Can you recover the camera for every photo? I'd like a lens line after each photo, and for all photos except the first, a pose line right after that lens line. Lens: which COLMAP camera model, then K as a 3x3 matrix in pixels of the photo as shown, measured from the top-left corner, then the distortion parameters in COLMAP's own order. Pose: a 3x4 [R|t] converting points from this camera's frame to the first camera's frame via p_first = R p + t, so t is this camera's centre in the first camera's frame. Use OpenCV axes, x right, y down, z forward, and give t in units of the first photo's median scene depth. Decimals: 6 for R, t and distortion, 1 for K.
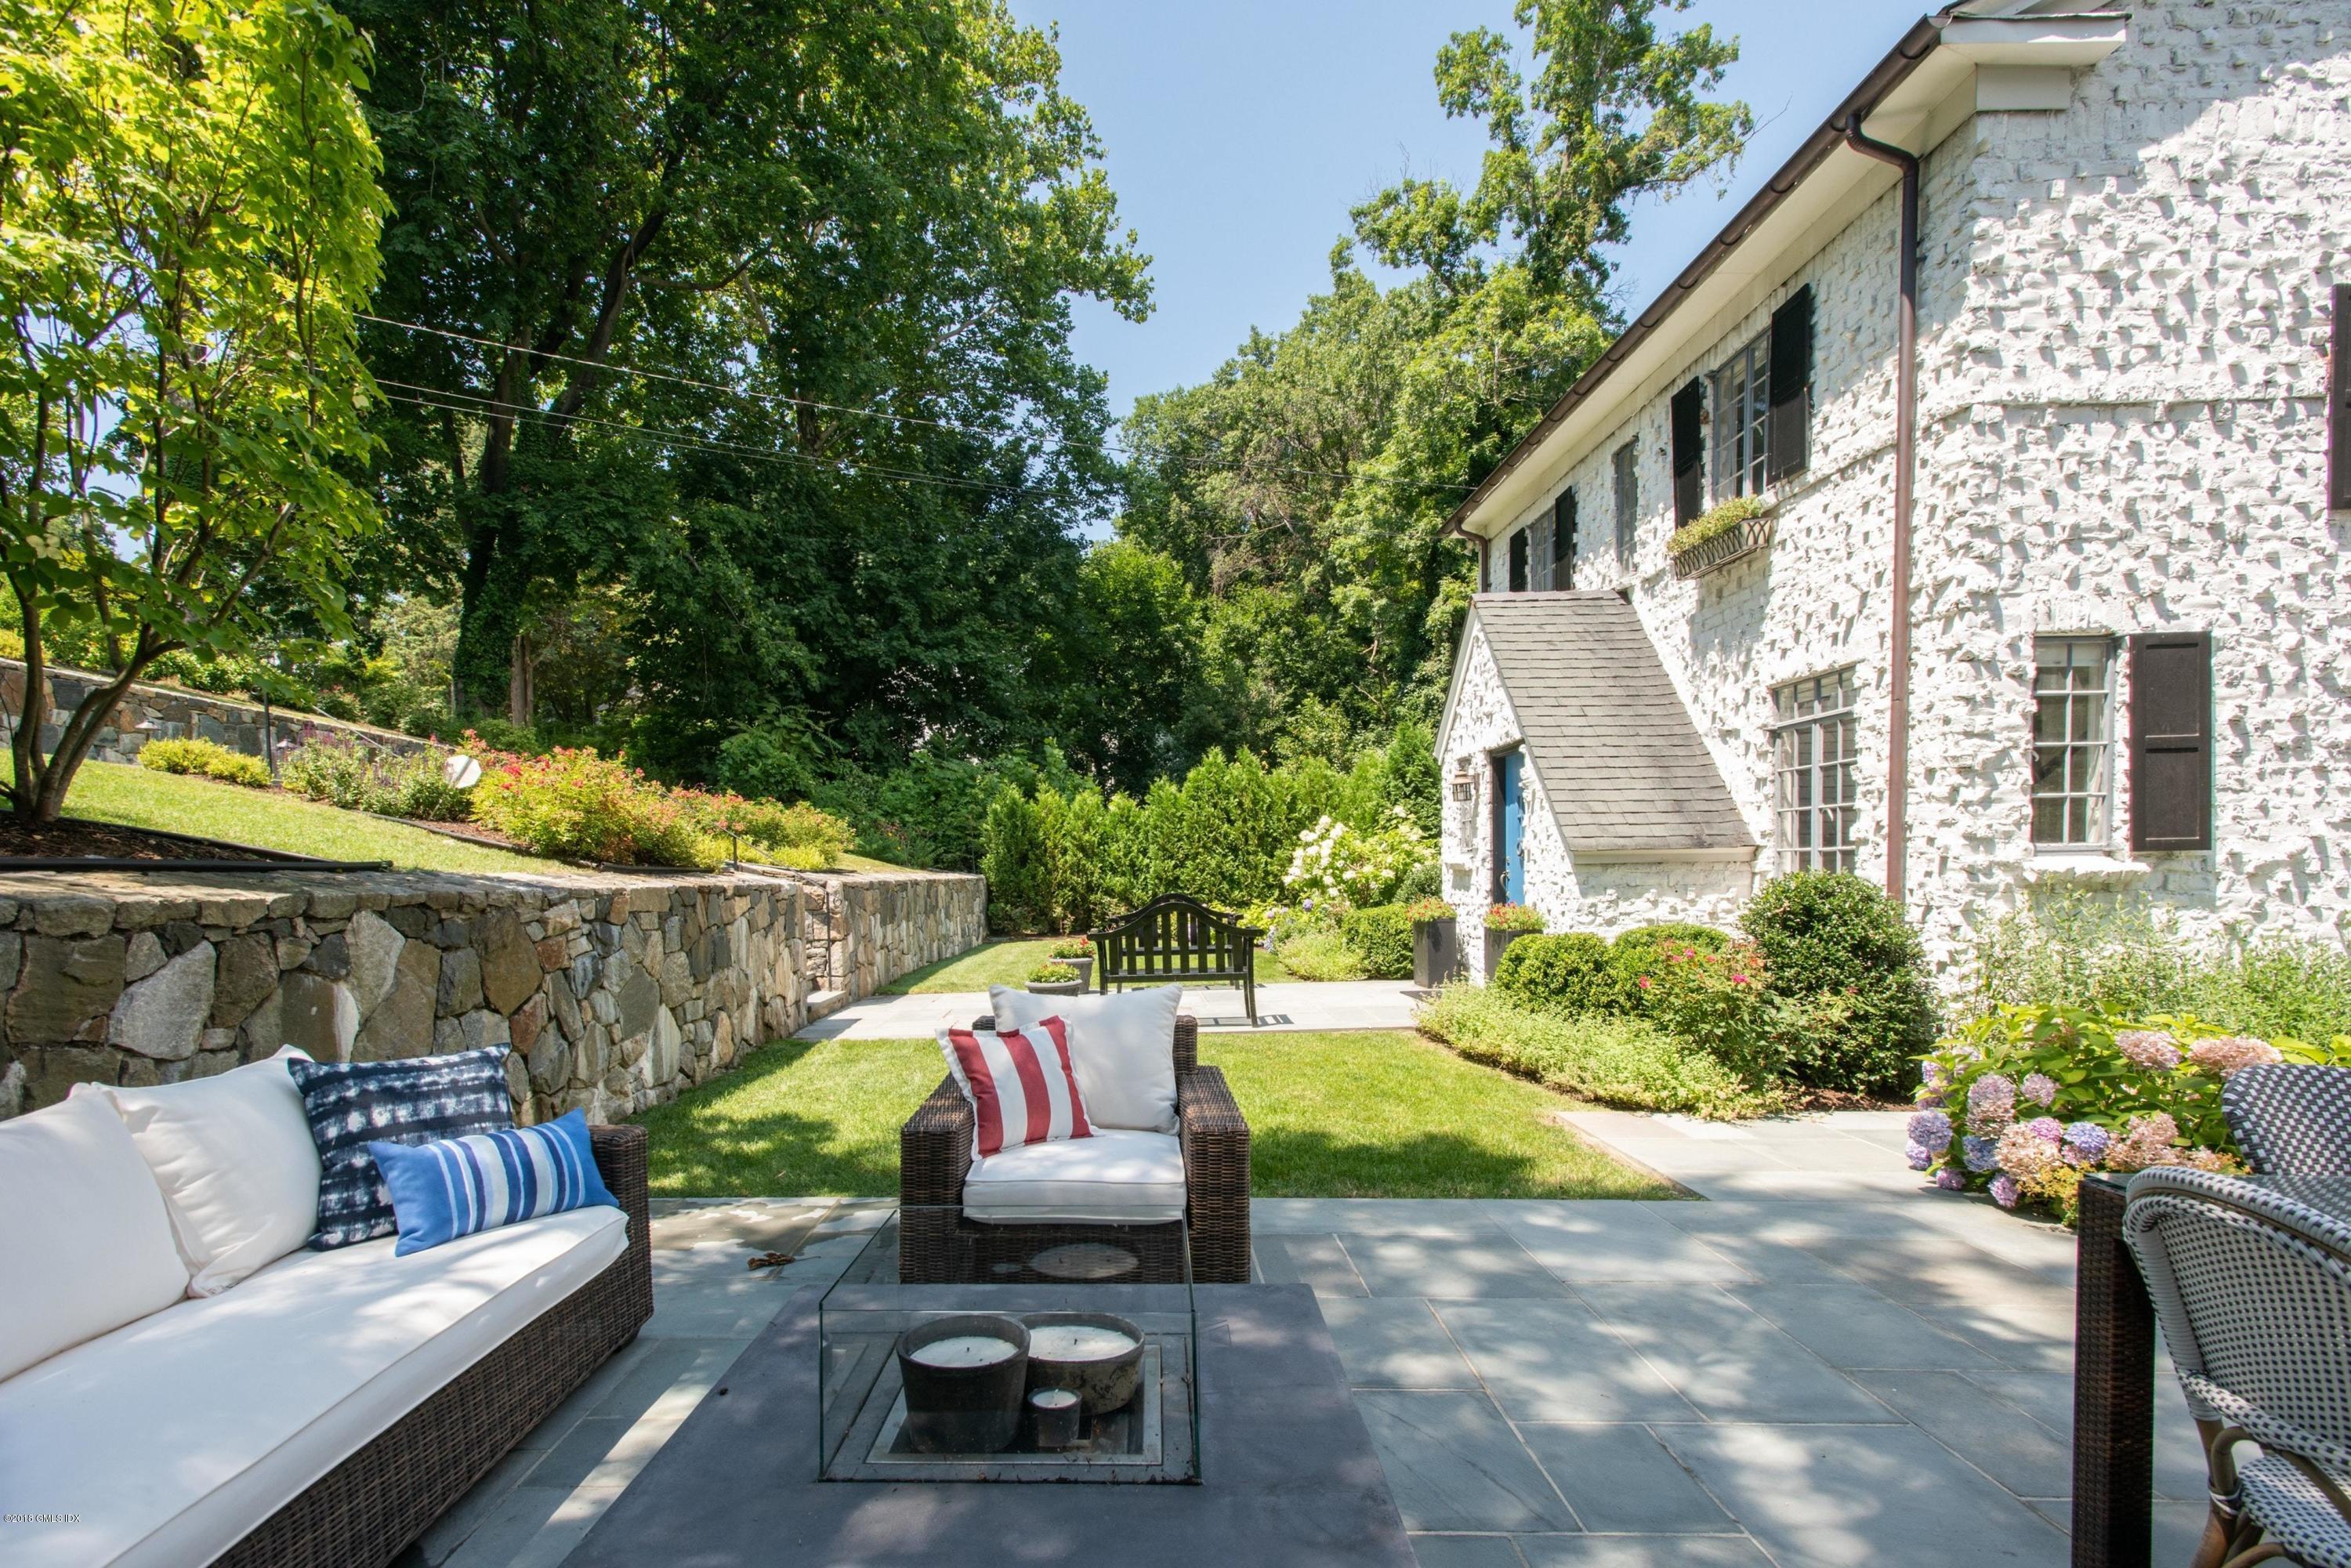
lens RADIAL K [[1133.0, 0, 1111.2], [0, 1133.0, 907.6], [0, 0, 1]] dist [0.002590, -0.001606]
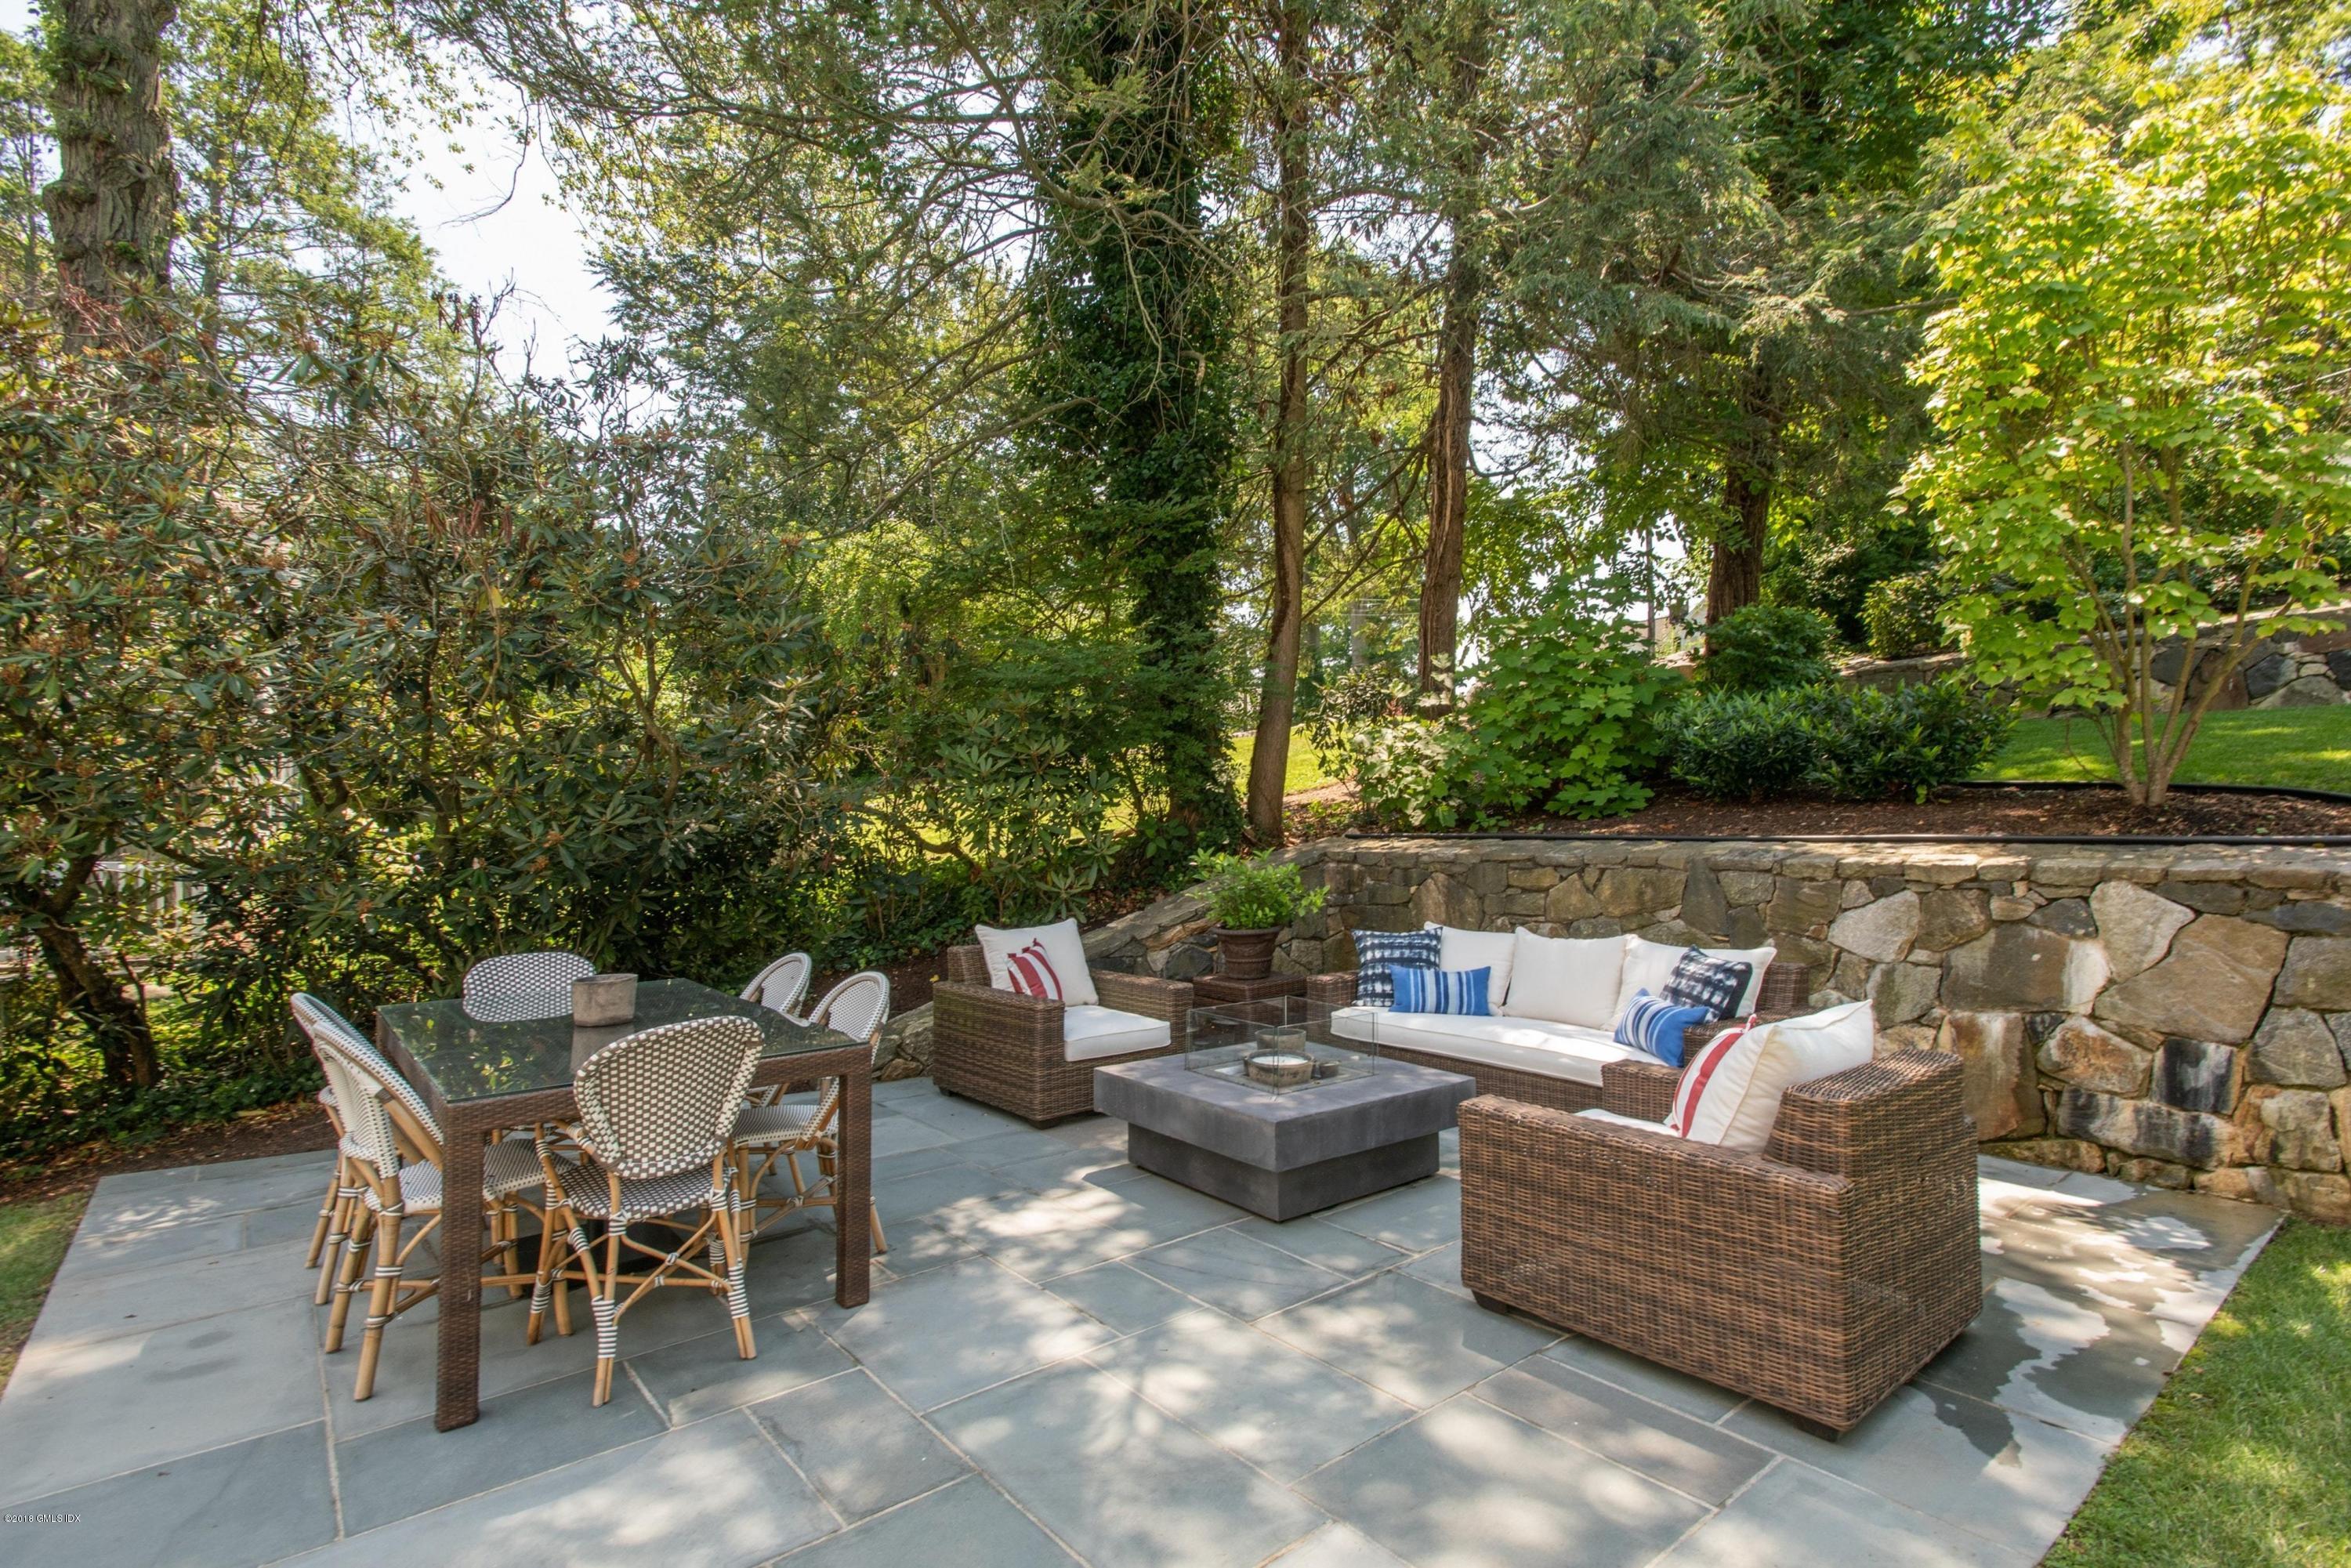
lens RADIAL K [[1107.5, 0, 1175.5], [0, 1107.5, 784.0], [0, 0, 1]] dist [0.003788, -0.000134]
pose [[-0.762053, -0.021958, -0.647142, 0.903009], [-0.018212, 0.999756, -0.012477, -0.074339], [0.647258, 0.002277, -0.762267, 1.402084]]
